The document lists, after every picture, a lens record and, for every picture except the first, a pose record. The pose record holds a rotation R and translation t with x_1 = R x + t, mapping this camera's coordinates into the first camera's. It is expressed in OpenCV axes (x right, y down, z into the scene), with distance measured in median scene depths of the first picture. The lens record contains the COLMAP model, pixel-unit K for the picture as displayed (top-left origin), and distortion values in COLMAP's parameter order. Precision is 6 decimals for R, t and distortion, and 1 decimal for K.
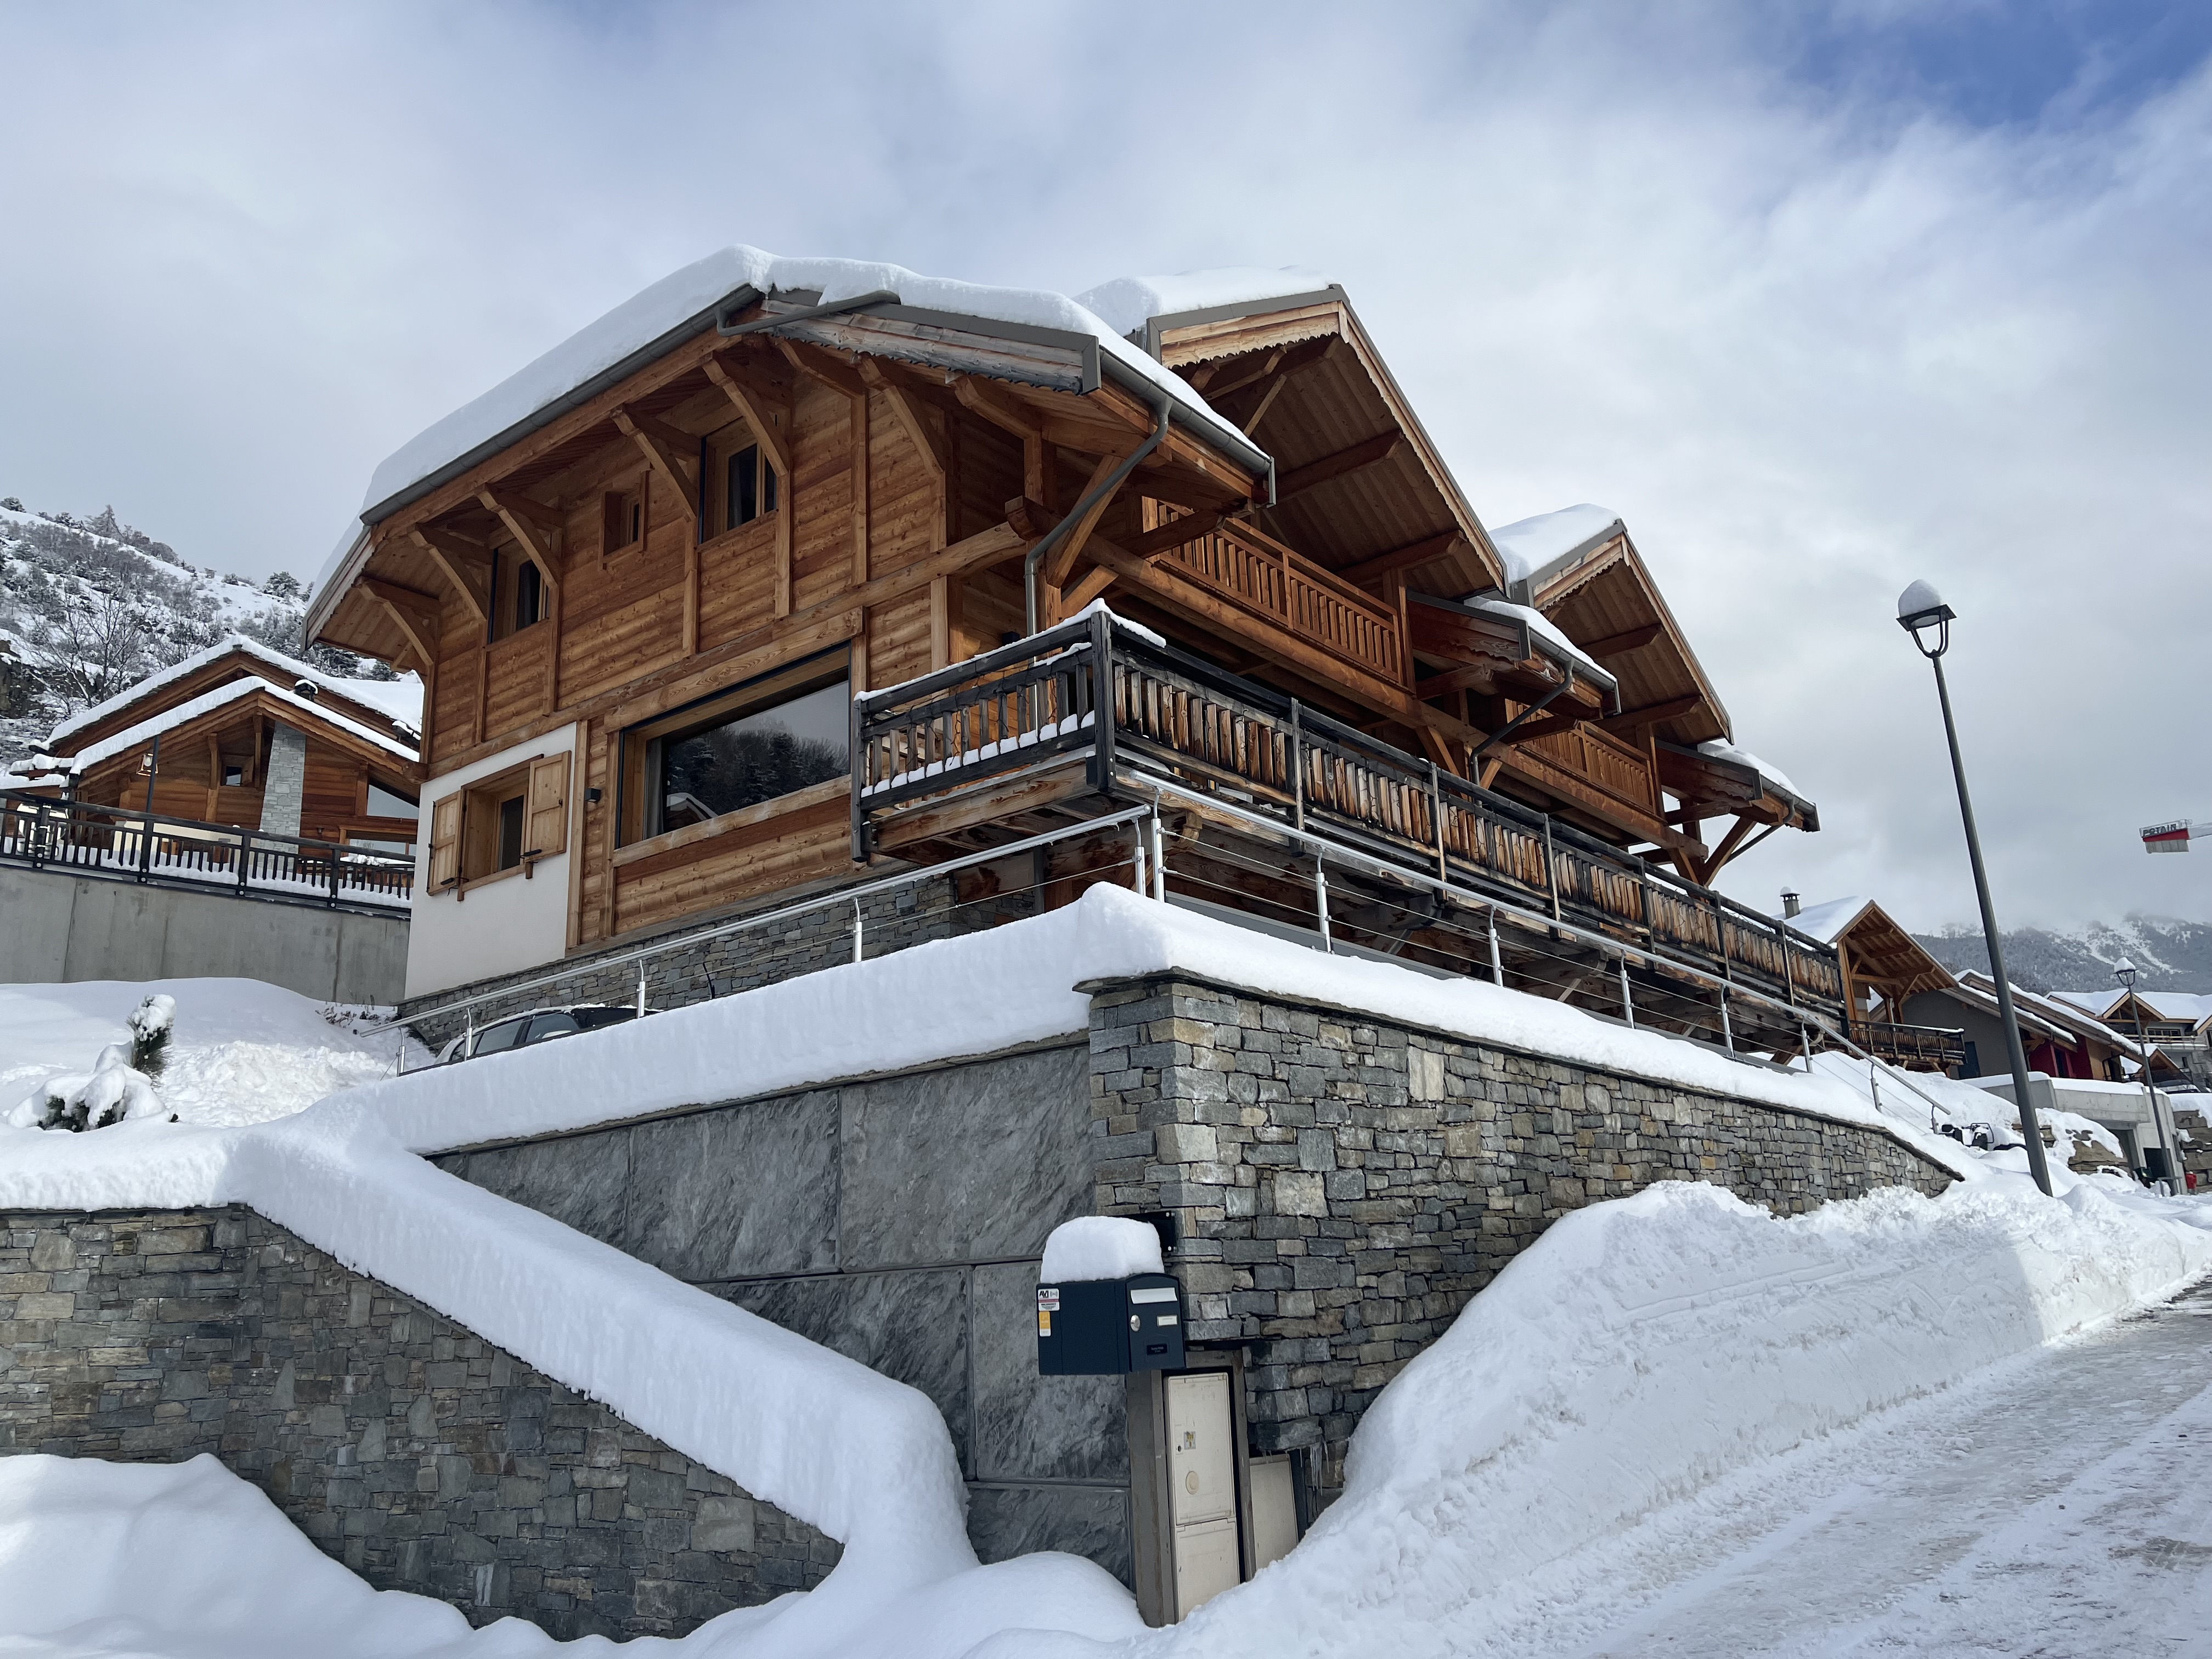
lens RADIAL K [[1702.6, 0, 1099.5], [0, 1702.6, 838.4], [0, 0, 1]] dist [0.053651, -0.015172]
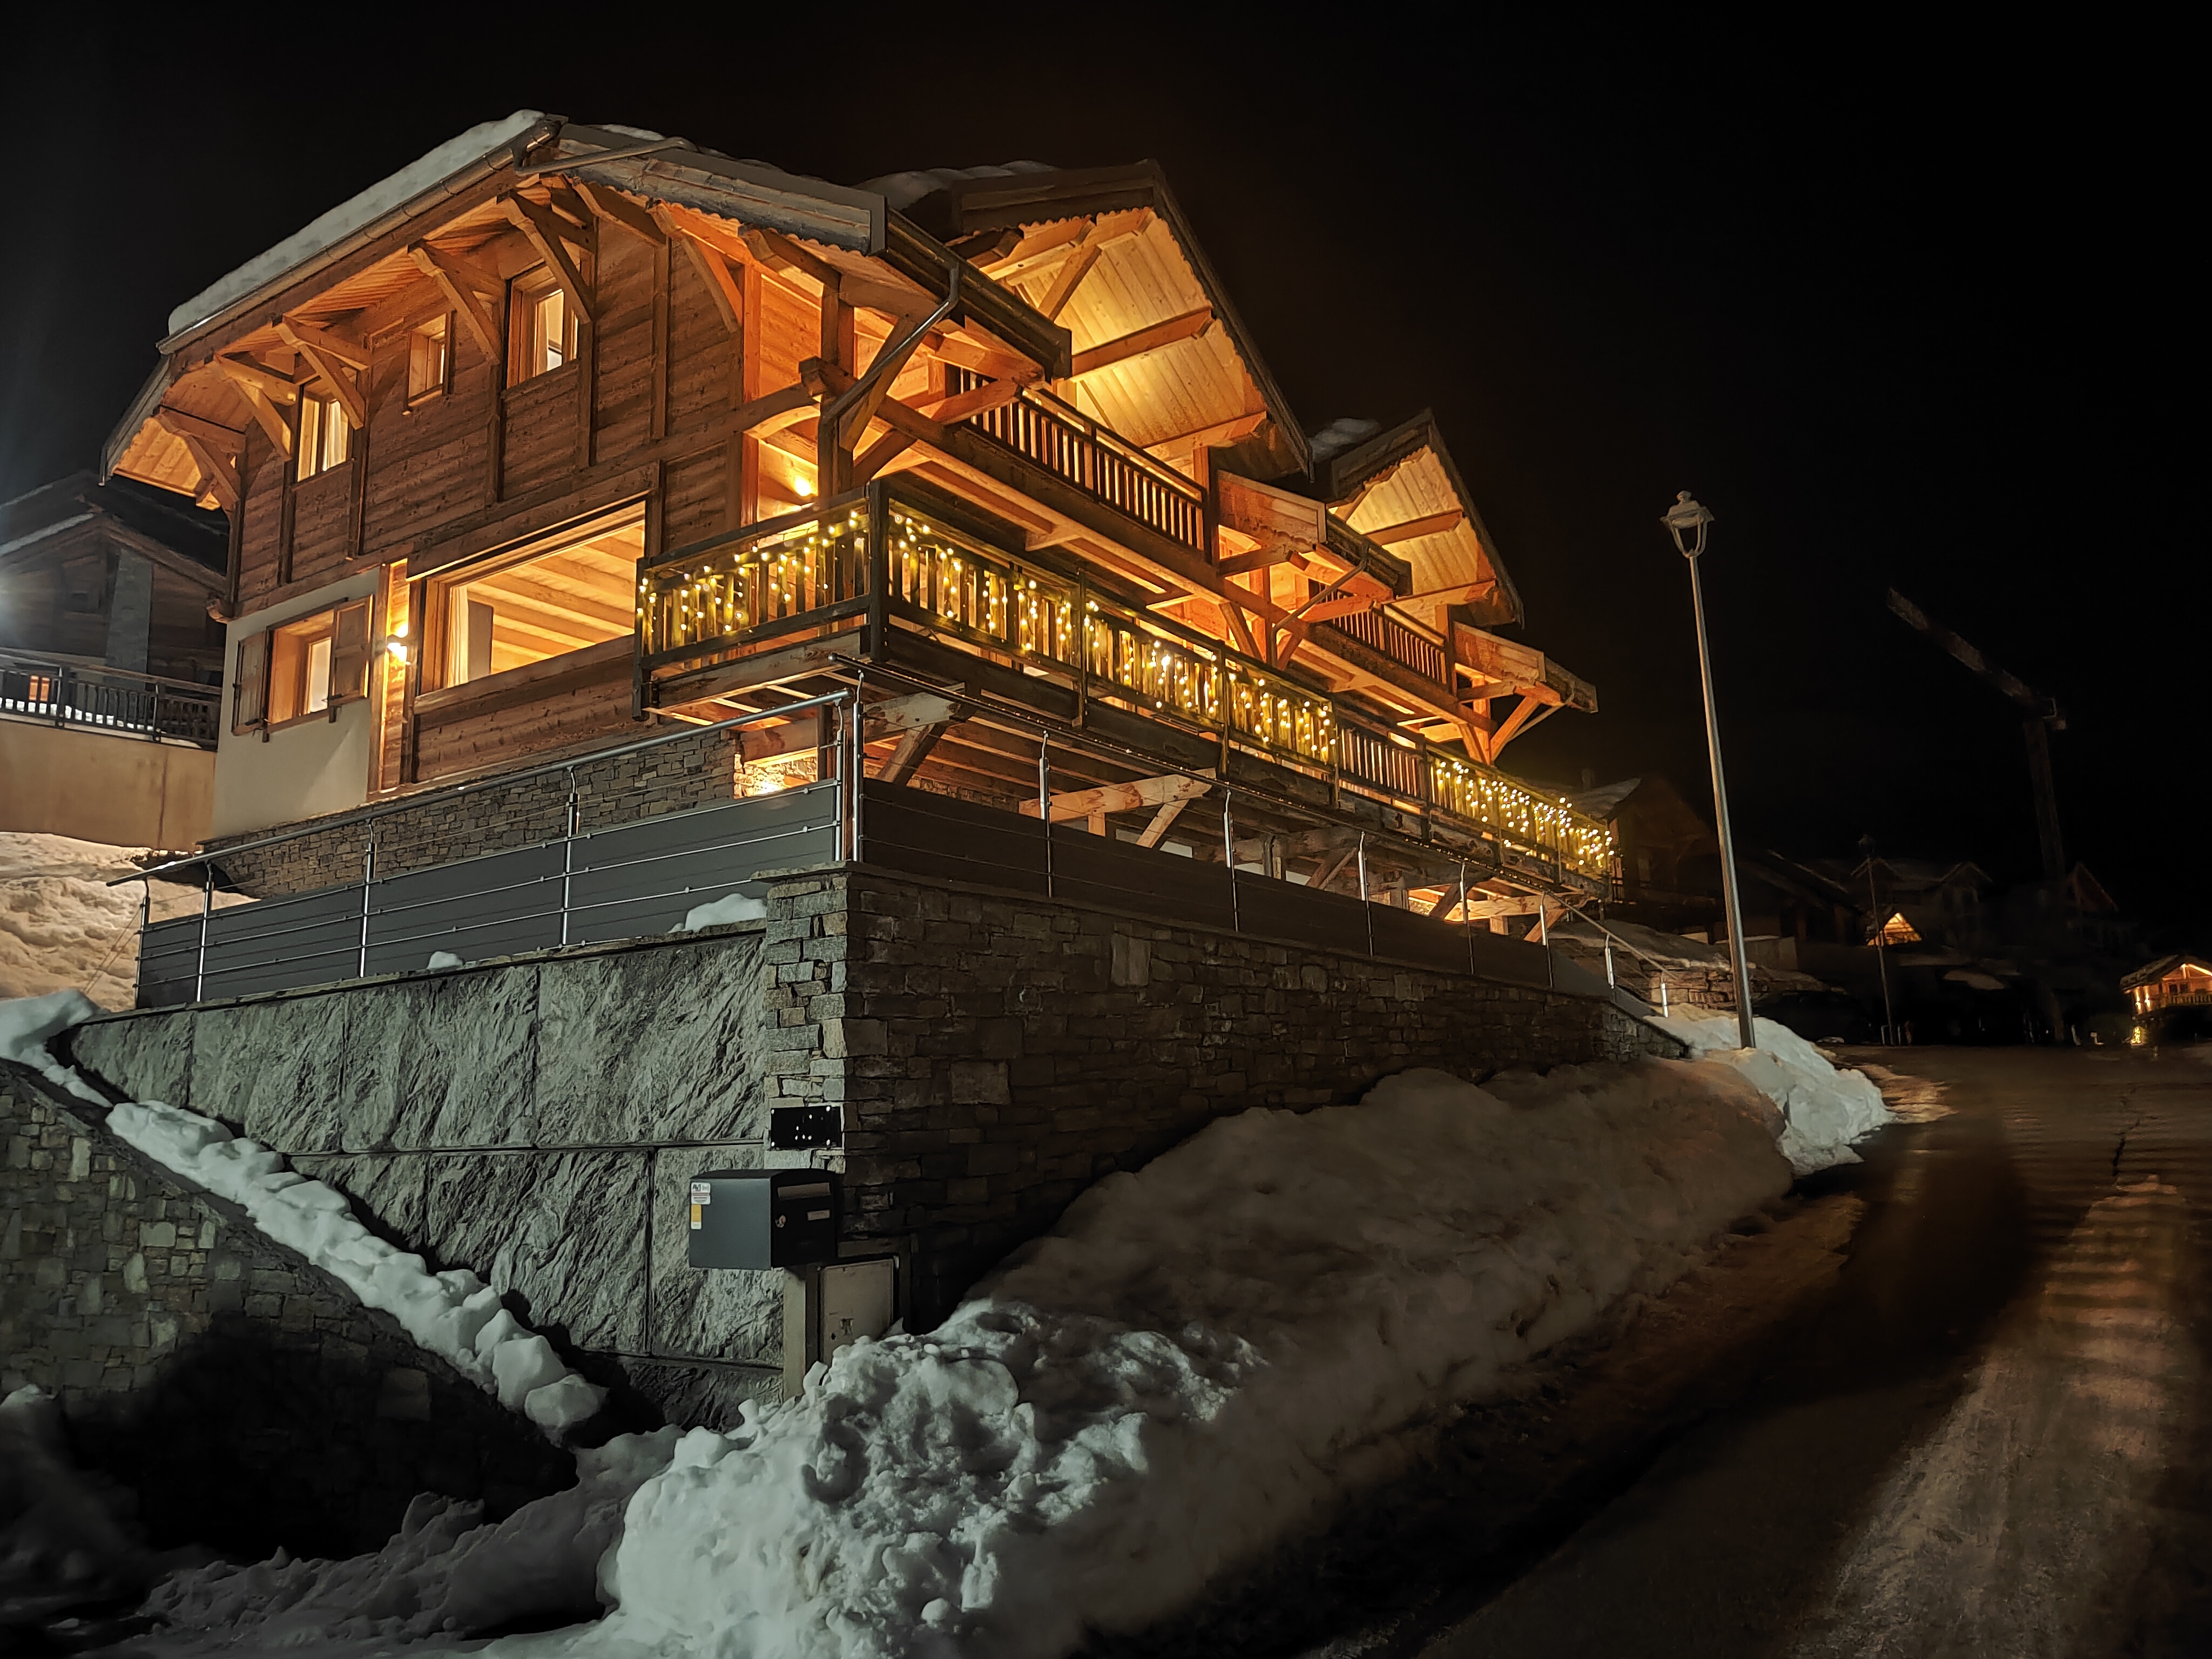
lens RADIAL K [[1577.7, 0, 1114.3], [0, 1577.7, 822.6], [0, 0, 1]] dist [0.024276, -0.002080]
pose [[0.997324, 0.023441, 0.069255, 0.099658], [-0.029561, 0.995619, 0.088705, -0.023398], [-0.066872, -0.090515, 0.993647, 0.063721]]
